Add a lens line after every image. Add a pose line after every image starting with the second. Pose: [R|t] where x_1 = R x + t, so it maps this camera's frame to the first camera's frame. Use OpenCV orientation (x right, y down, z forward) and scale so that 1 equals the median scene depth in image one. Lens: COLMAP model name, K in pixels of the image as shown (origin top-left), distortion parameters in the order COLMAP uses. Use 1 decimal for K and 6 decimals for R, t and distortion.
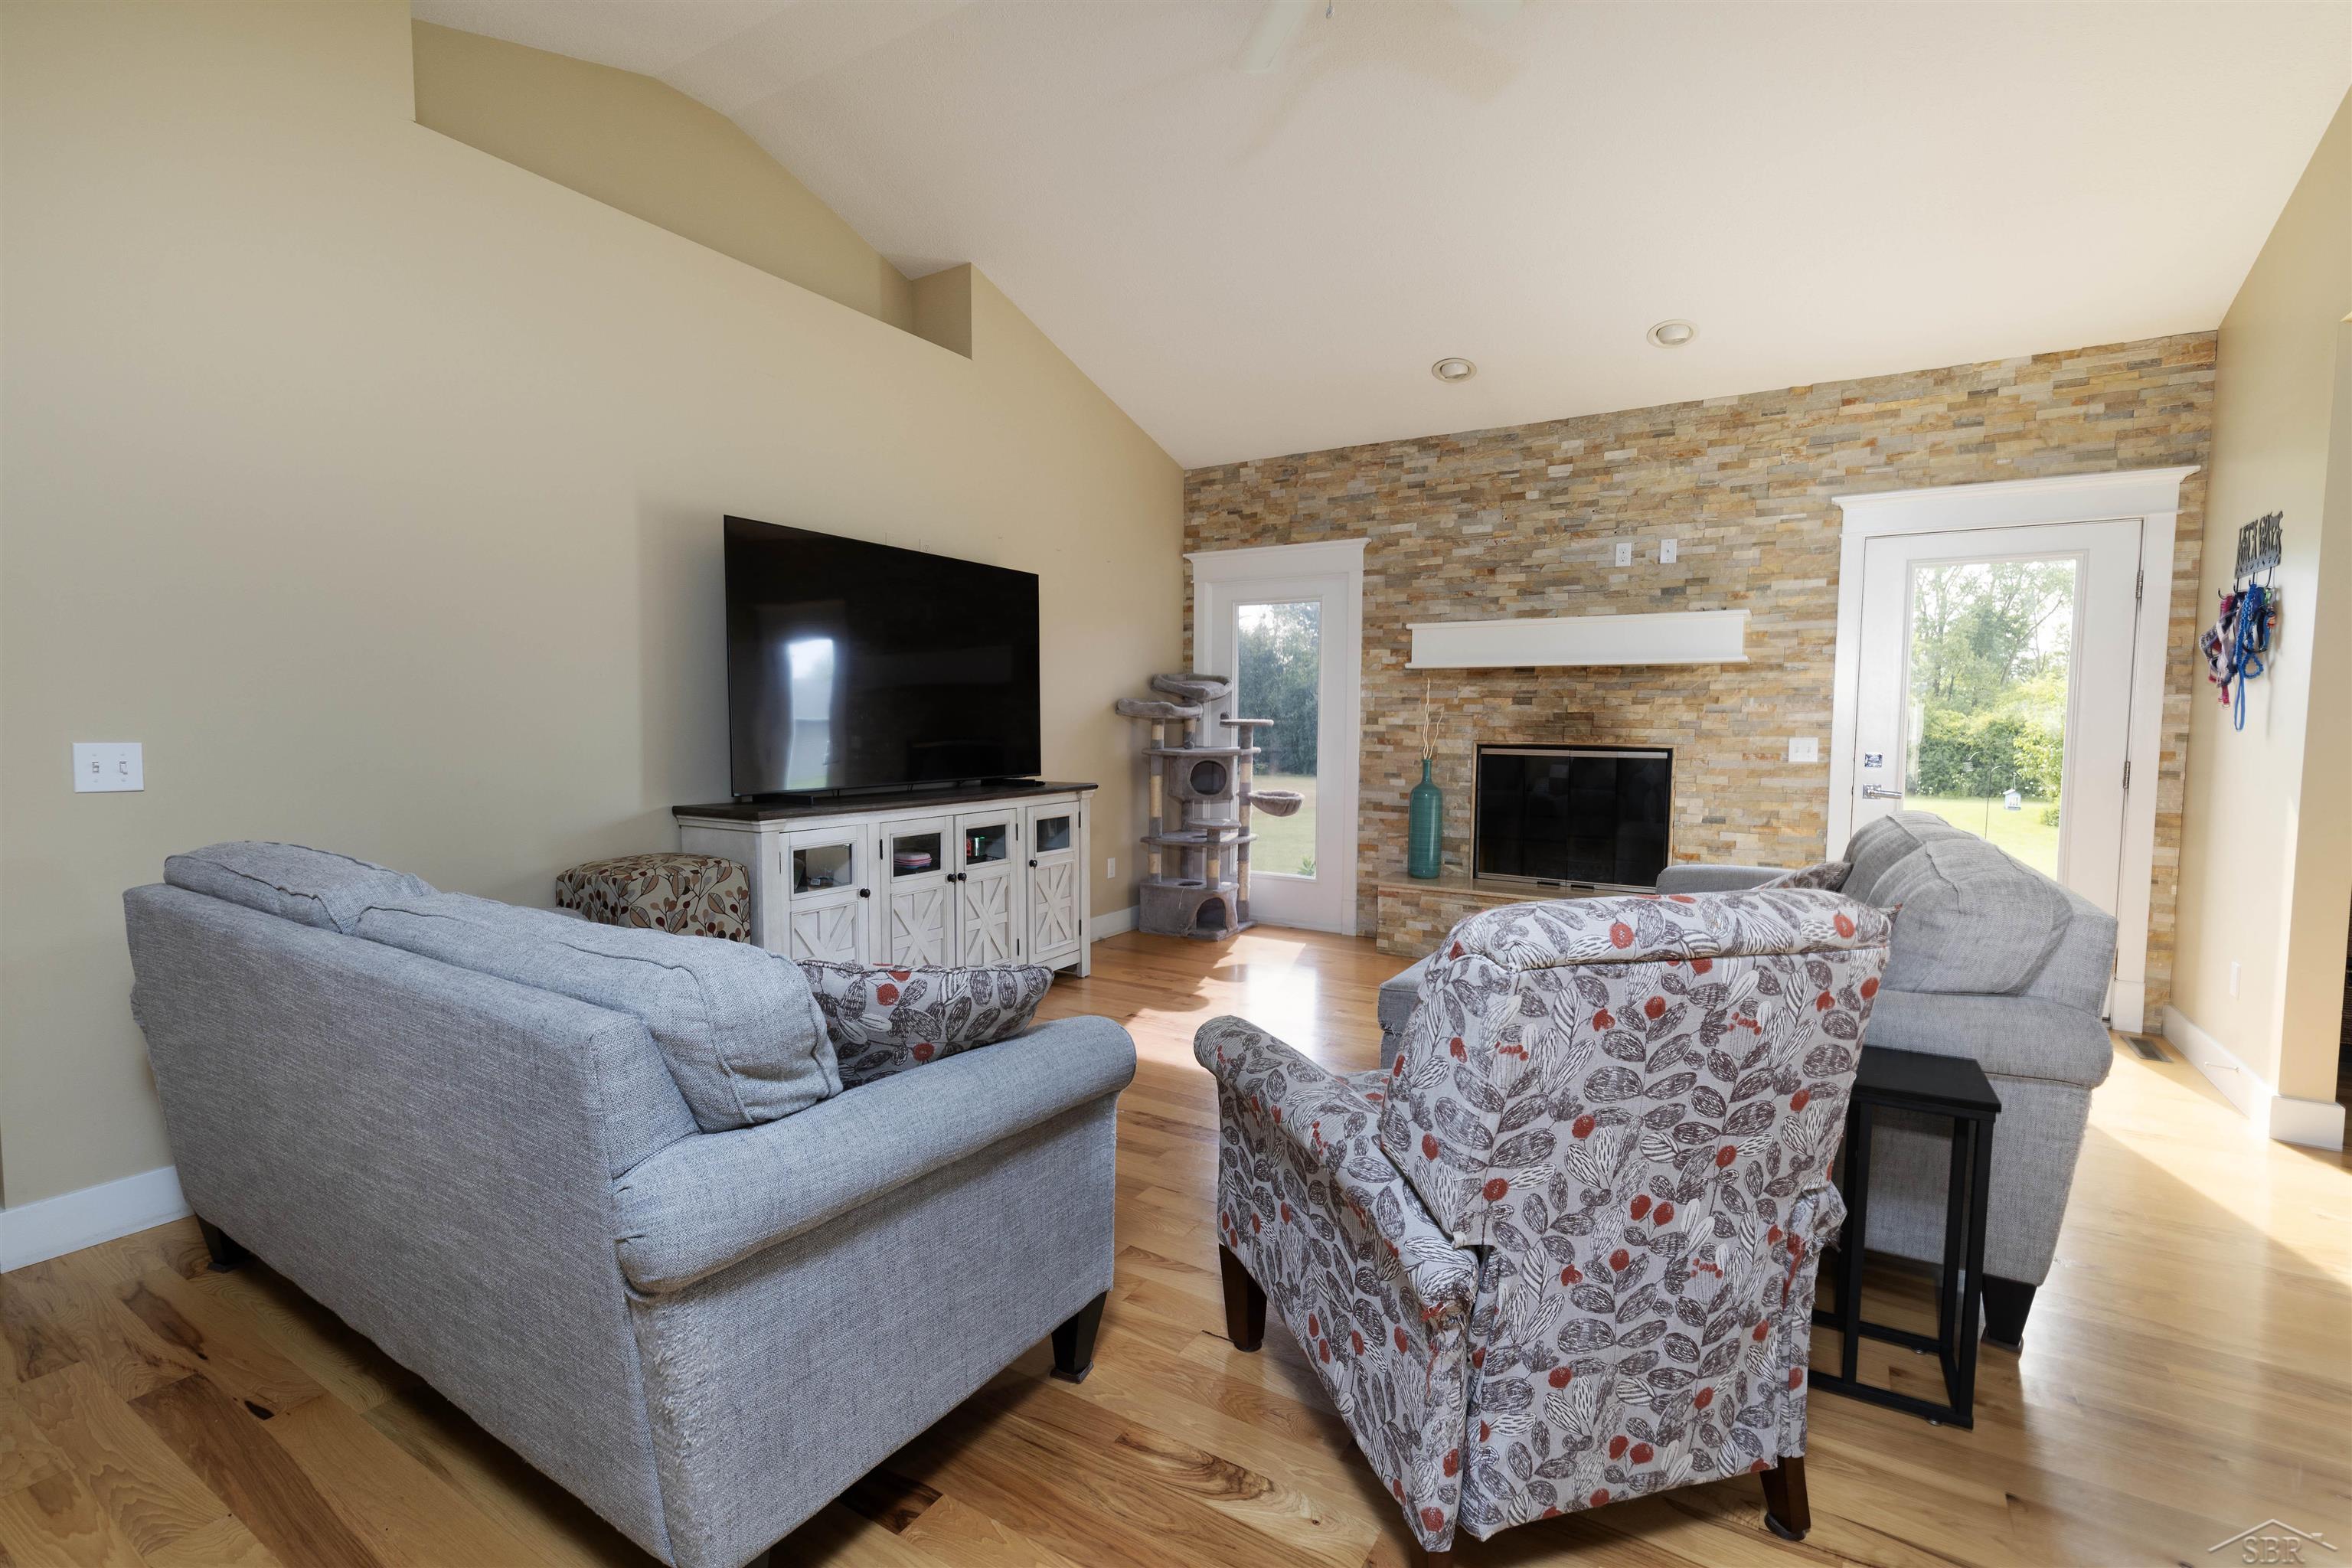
lens RADIAL K [[1056.6, 0, 1176.0], [0, 1056.6, 784.0], [0, 0, 1]] dist [-0.000508, 0.000123]
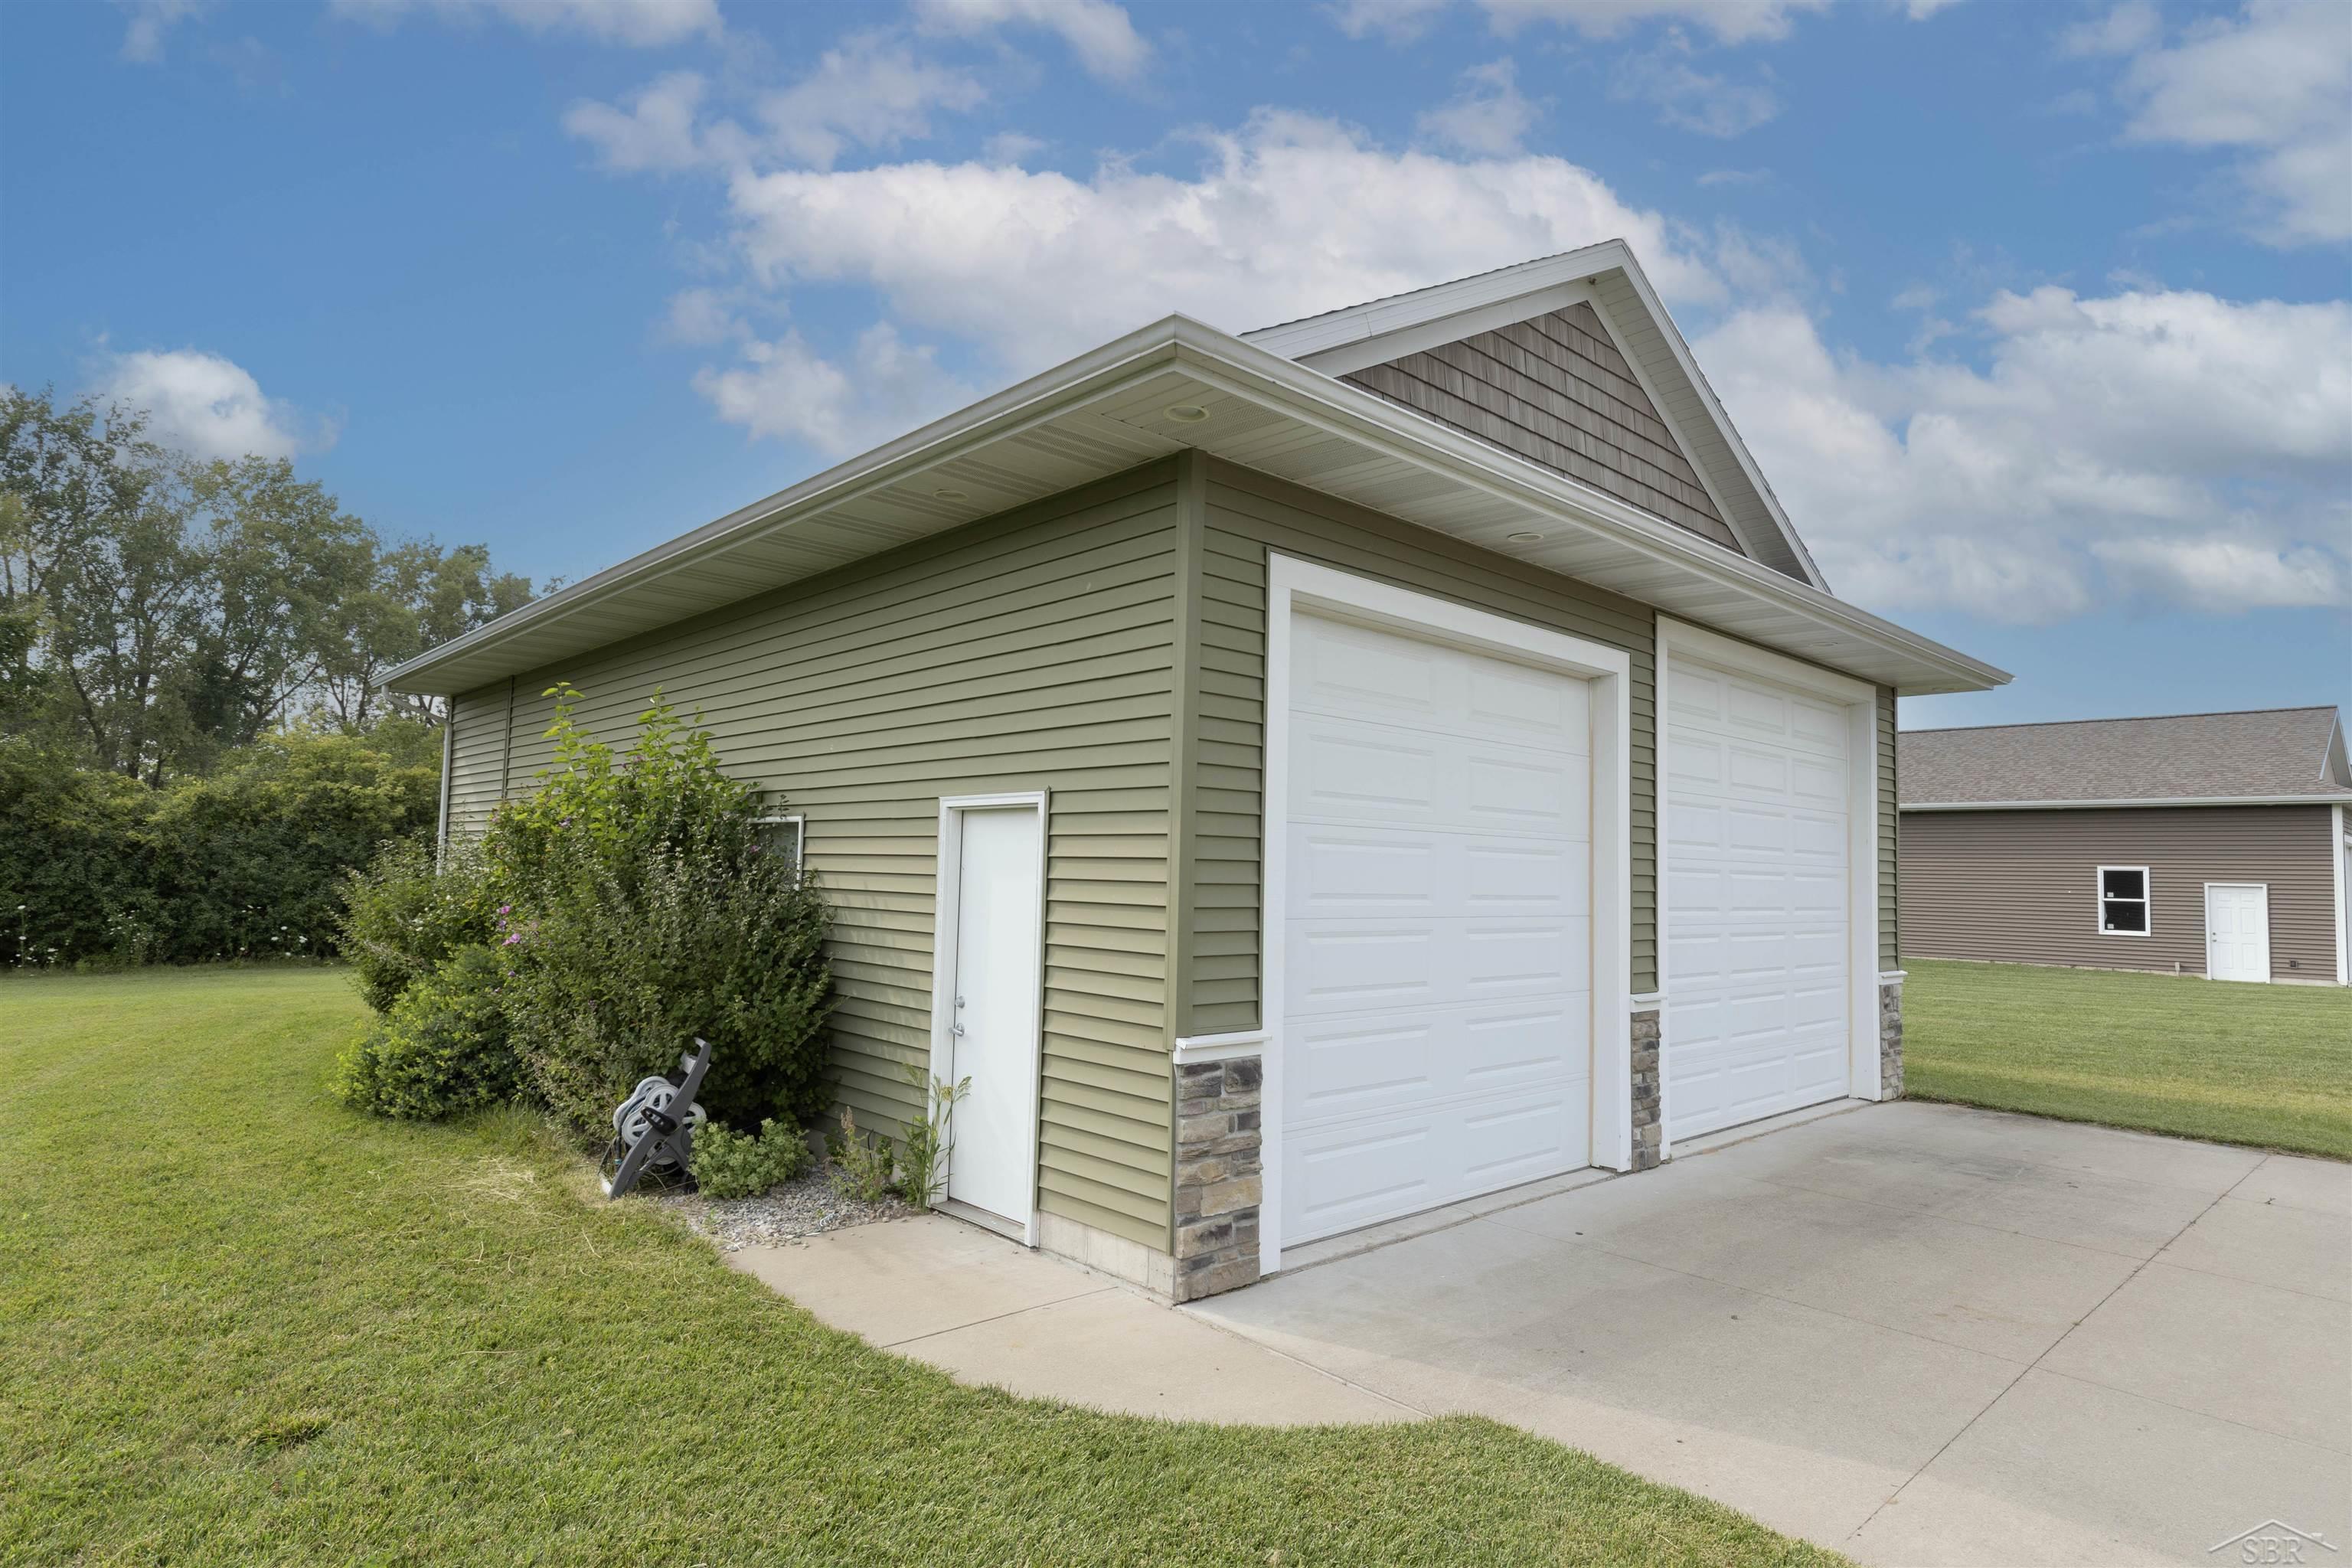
lens RADIAL K [[1252.6, 0, 1176.0], [0, 1252.6, 784.0], [0, 0, 1]] dist [-0.001205, -0.000035]
pose [[0.262999, 0.061490, 0.962835, 0.414057], [0.041140, 0.996345, -0.074867, -0.007209], [-0.963919, 0.059301, 0.259508, 0.519783]]
